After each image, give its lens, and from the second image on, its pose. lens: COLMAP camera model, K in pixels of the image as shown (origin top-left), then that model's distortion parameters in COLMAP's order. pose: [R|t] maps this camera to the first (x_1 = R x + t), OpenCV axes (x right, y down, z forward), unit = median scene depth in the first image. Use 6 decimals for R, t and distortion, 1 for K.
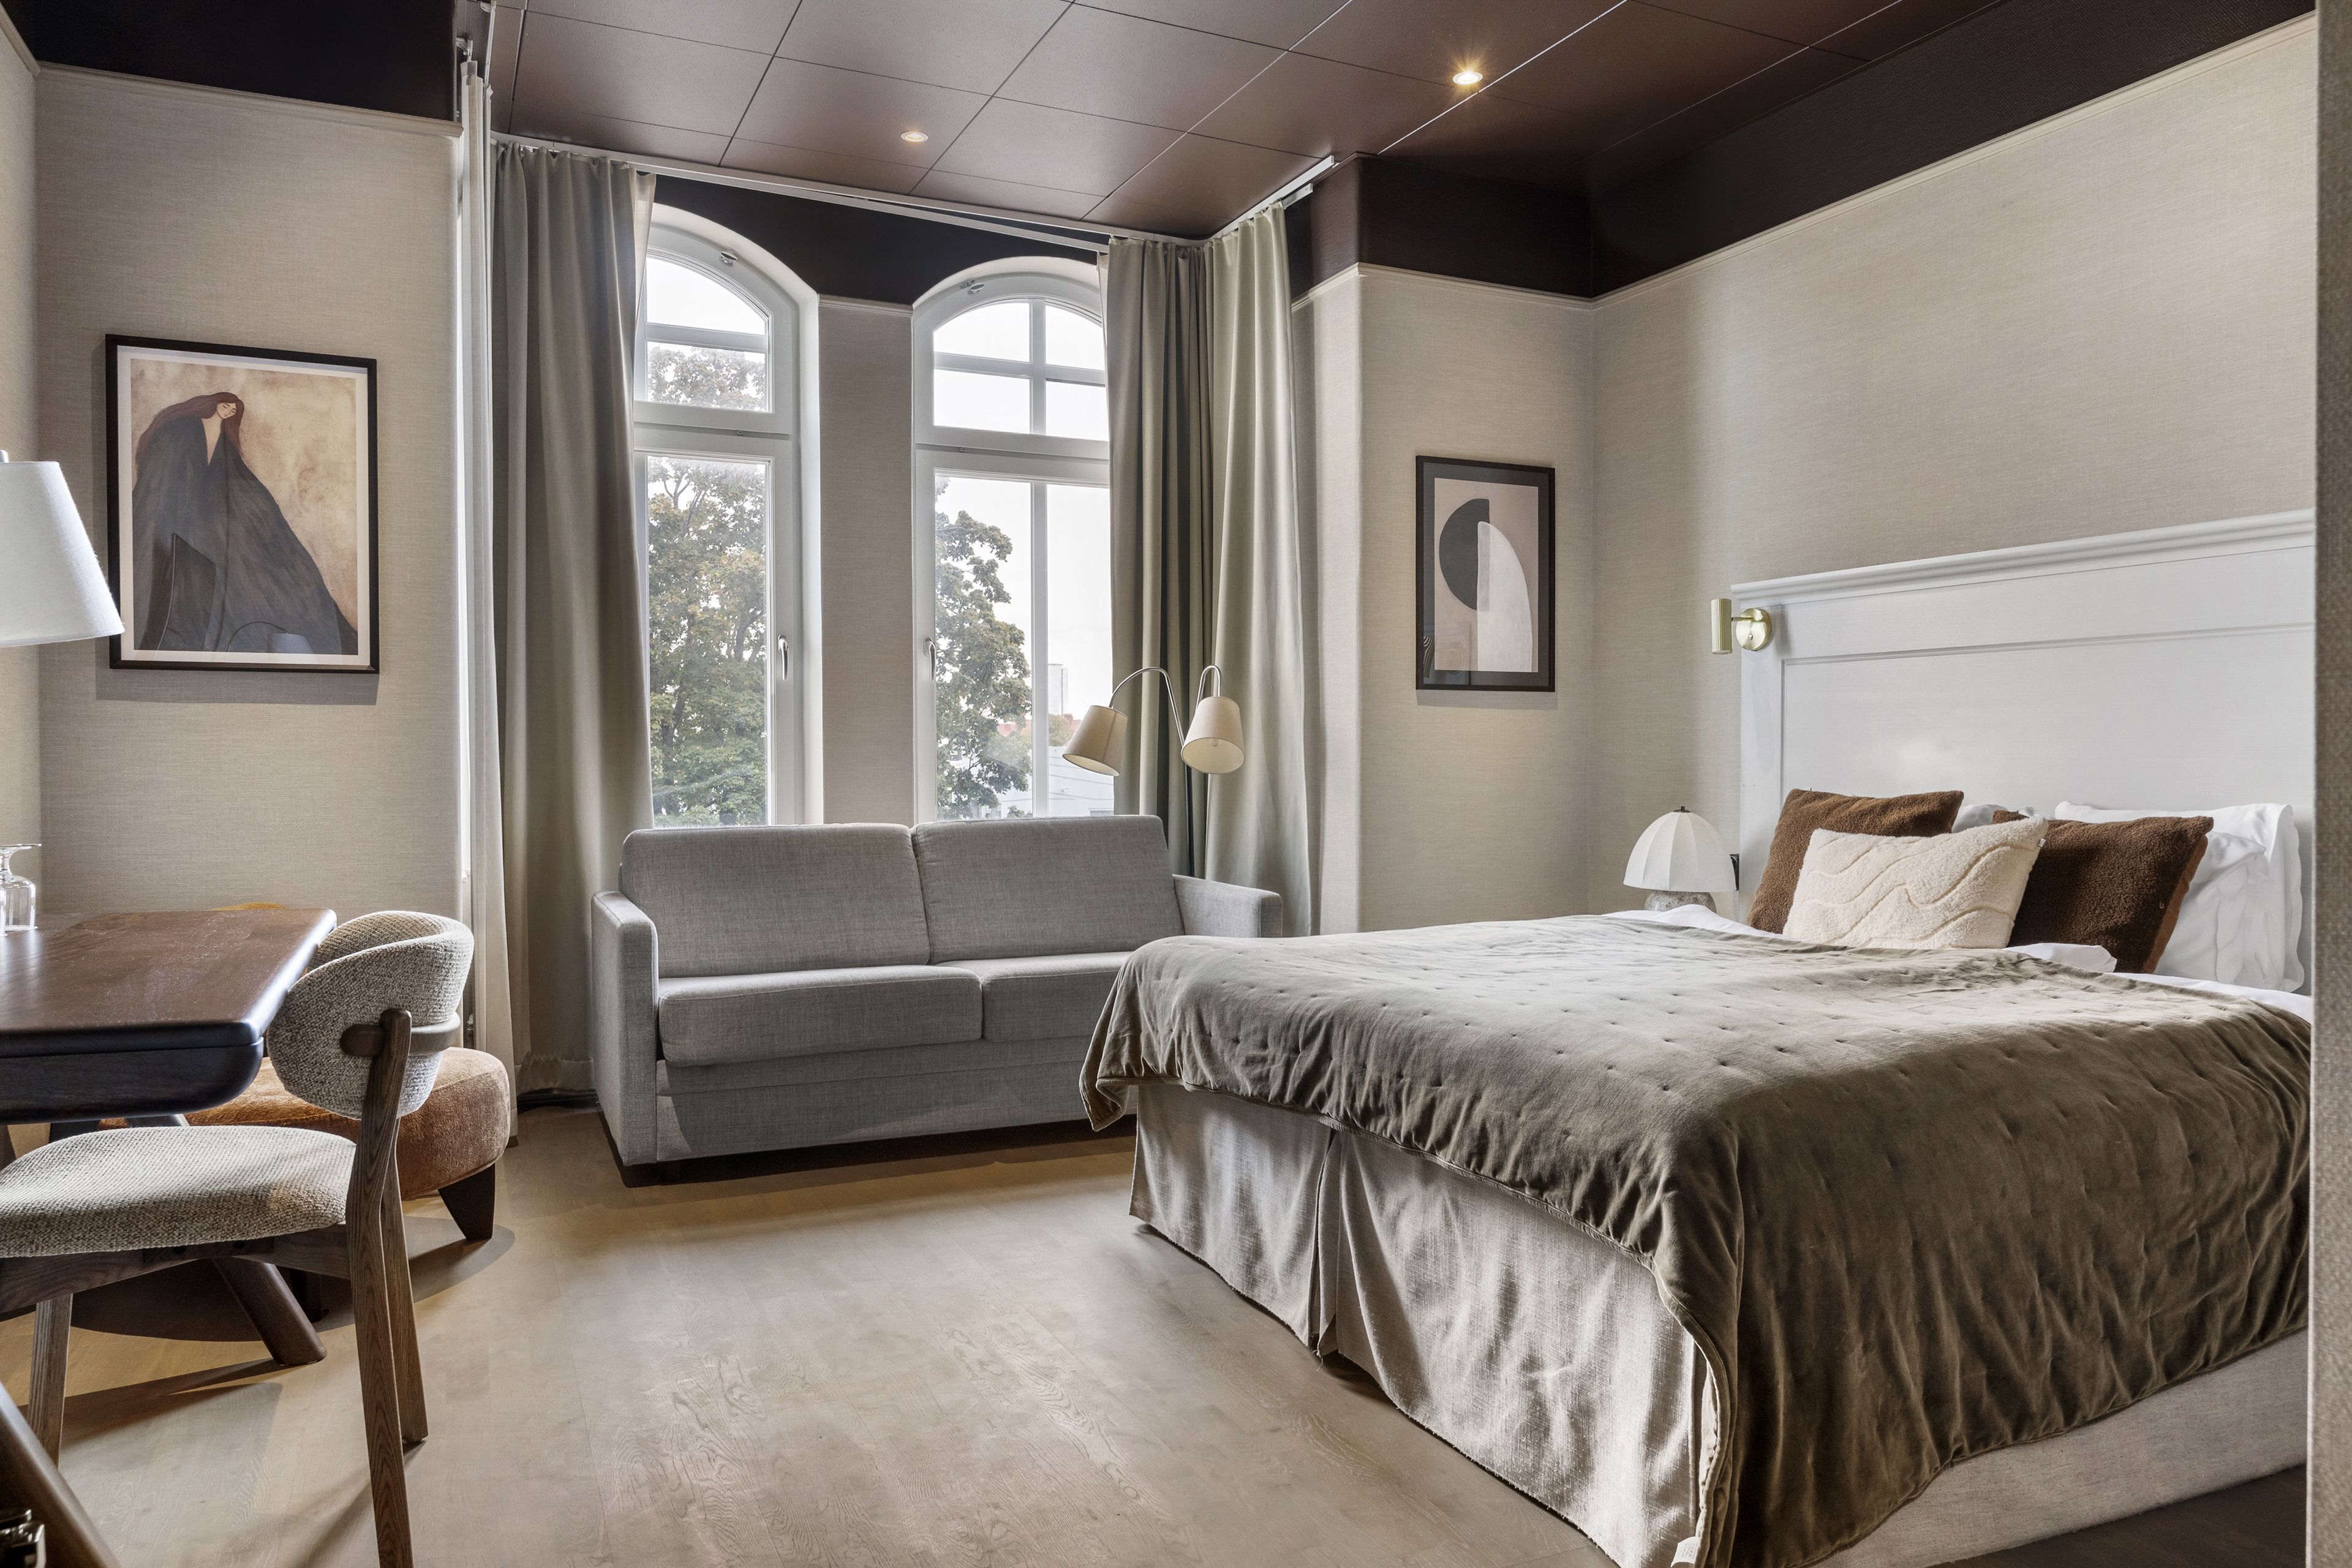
lens RADIAL K [[1572.7, 0, 1176.0], [0, 1572.7, 784.0], [0, 0, 1]] dist [-0.000456, -0.000280]
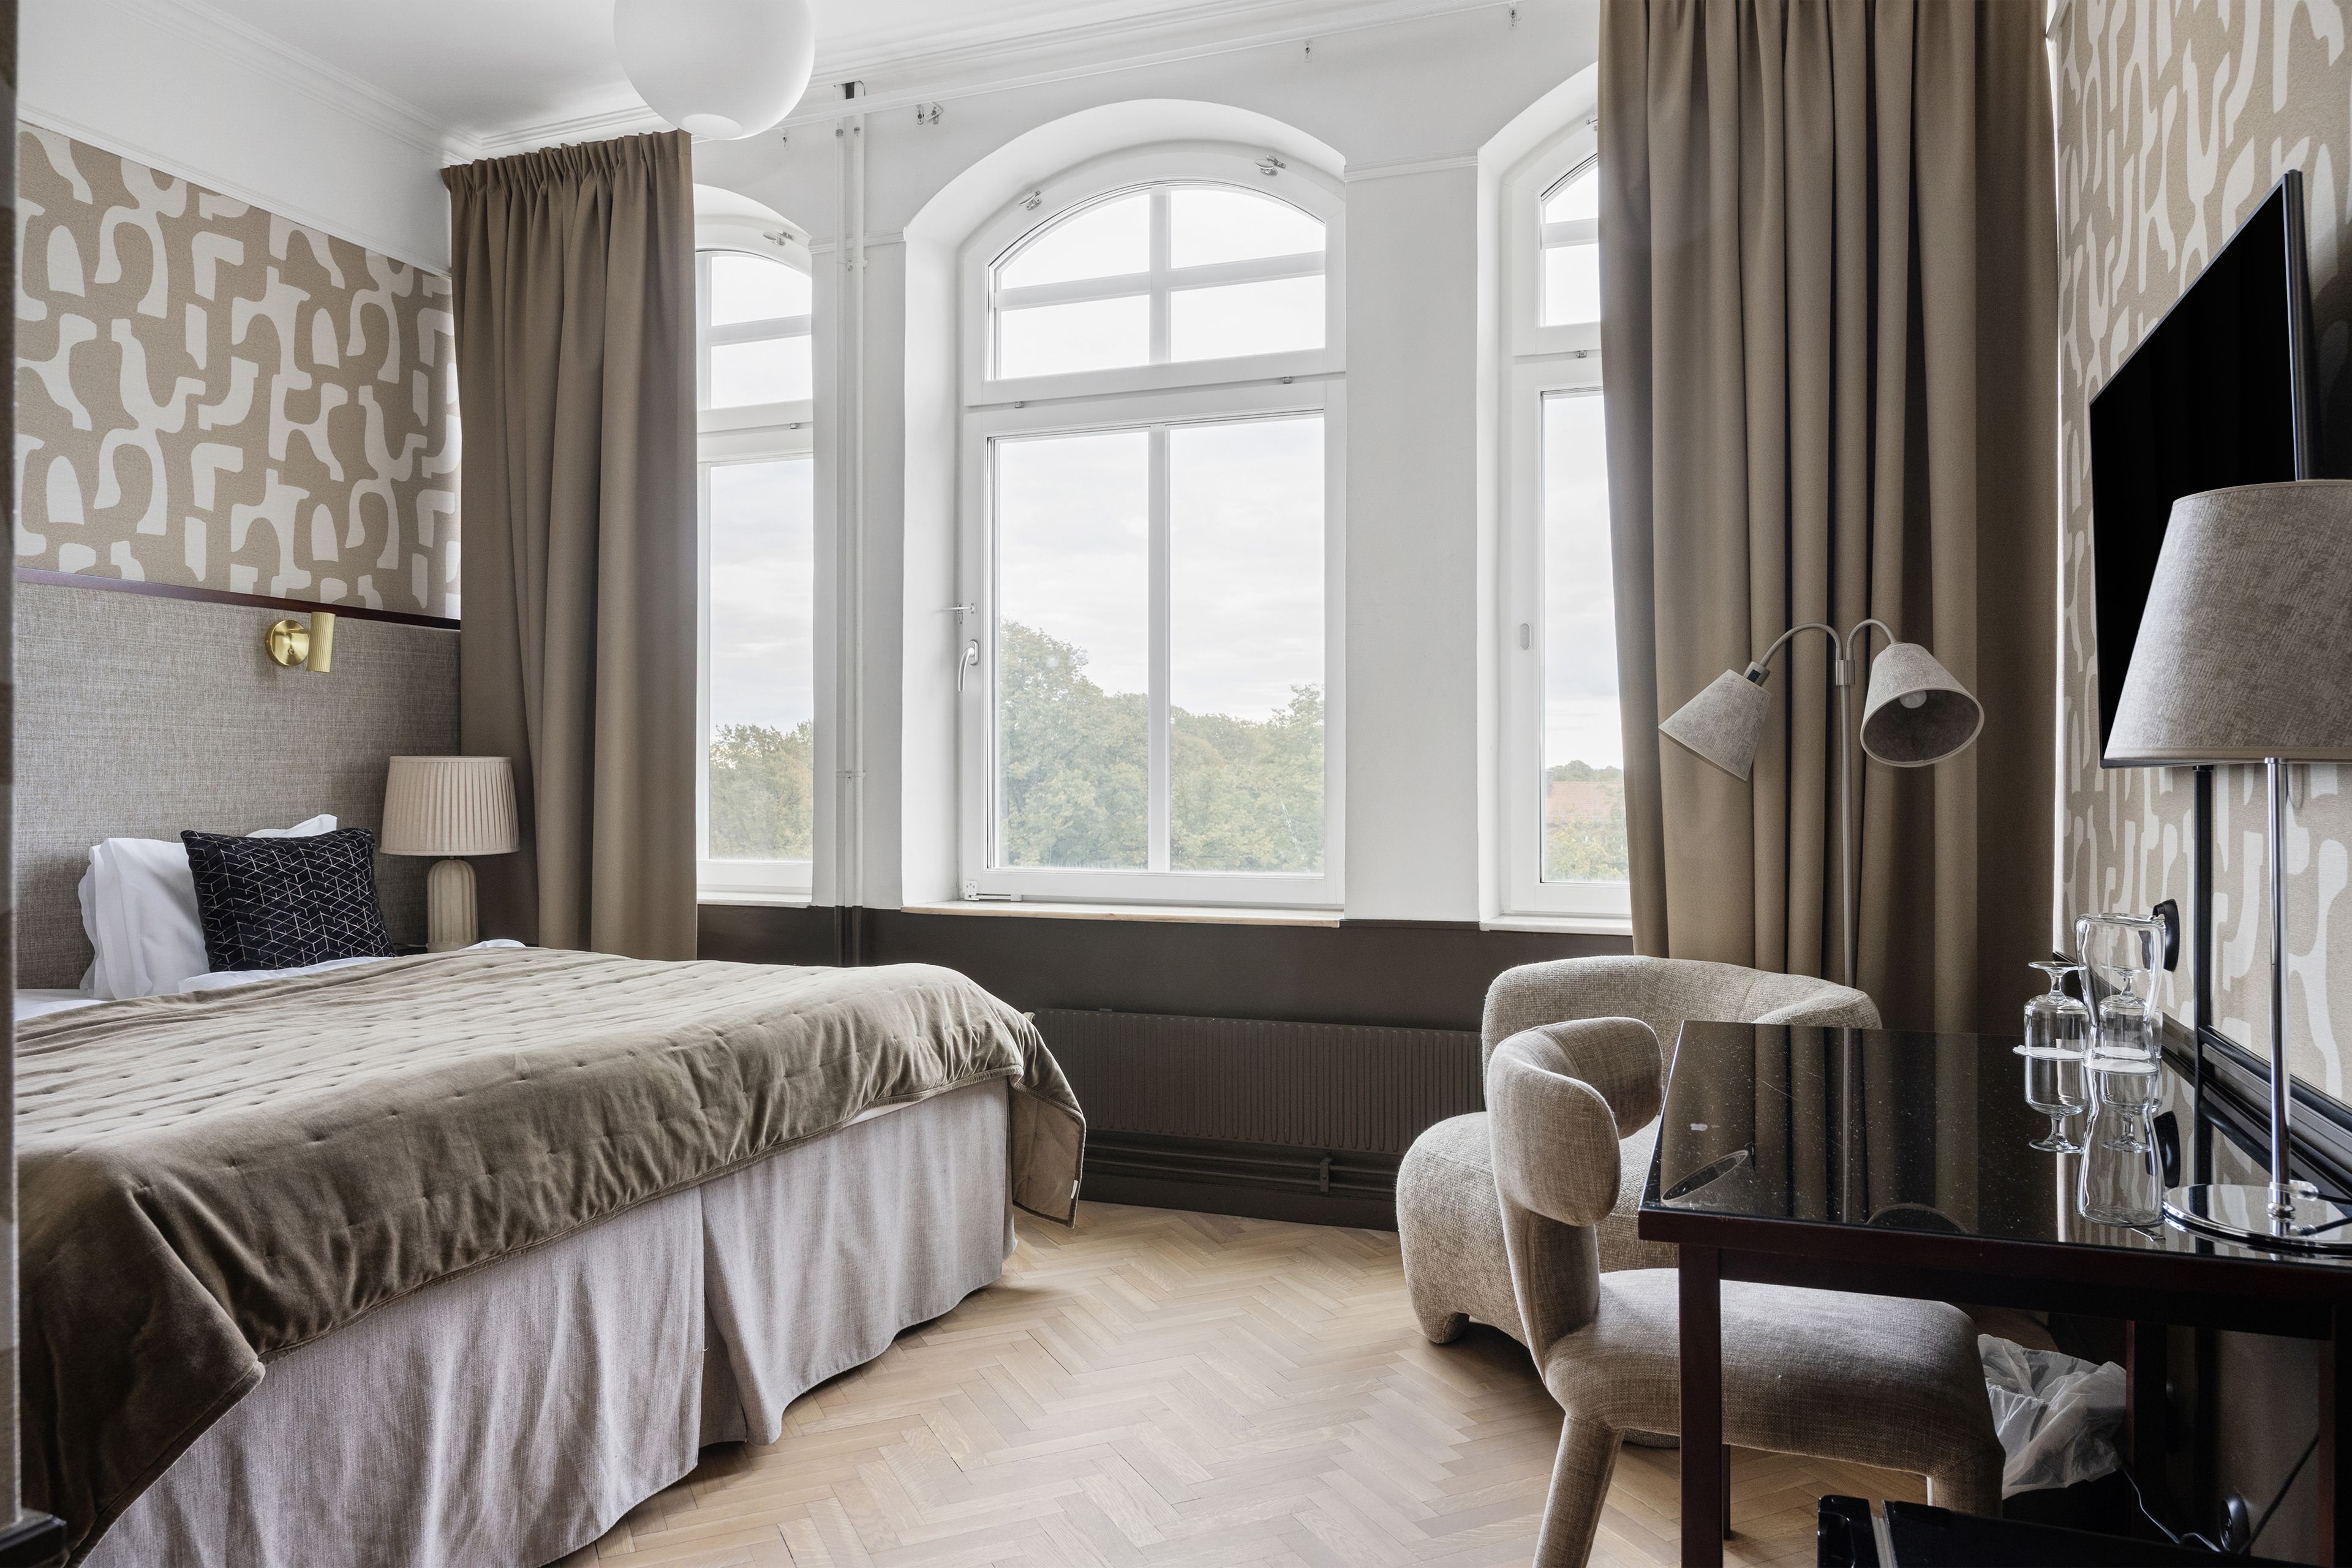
lens RADIAL K [[1572.7, 0, 1176.0], [0, 1572.7, 784.0], [0, 0, 1]] dist [-0.000456, -0.000280]
pose [[0.663945, 0.029807, -0.747187, 0.497383], [0.000153, 0.999200, 0.039996, -0.048894], [0.747781, -0.026669, 0.663410, 0.495180]]
